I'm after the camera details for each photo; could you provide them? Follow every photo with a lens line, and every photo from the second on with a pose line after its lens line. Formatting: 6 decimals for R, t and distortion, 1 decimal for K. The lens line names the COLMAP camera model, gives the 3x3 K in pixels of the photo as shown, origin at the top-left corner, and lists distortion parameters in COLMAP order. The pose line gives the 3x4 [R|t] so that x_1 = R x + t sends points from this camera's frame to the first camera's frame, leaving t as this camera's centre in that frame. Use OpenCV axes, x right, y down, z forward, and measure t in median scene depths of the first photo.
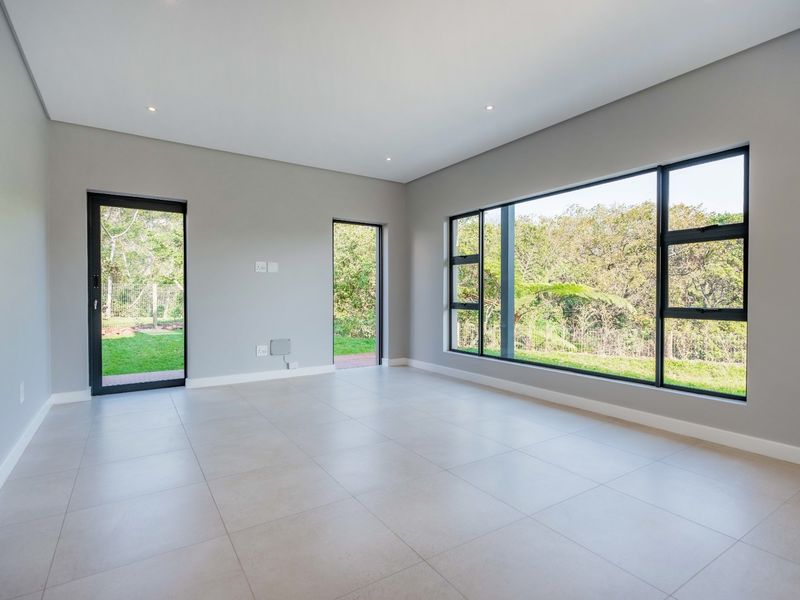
lens RADIAL K [[415.2, 0, 402.5], [0, 415.2, 299.9], [0, 0, 1]] dist [0.009319, 0.000996]
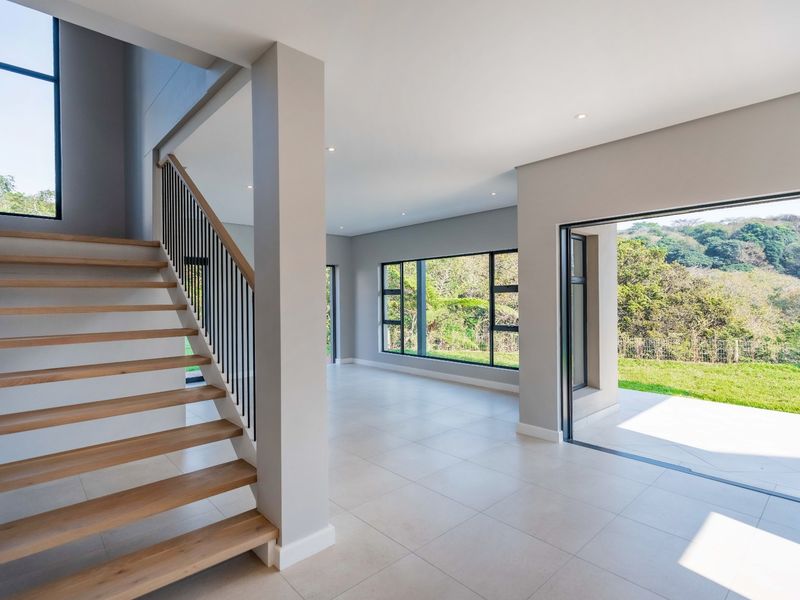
lens RADIAL K [[415.2, 0, 396.9], [0, 415.2, 298.9], [0, 0, 1]] dist [0.009319, 0.000996]
pose [[0.988823, -0.010977, 0.148689, -0.057649], [0.012483, 0.999880, -0.009199, -0.054723], [-0.148570, 0.010952, 0.988841, -0.501619]]
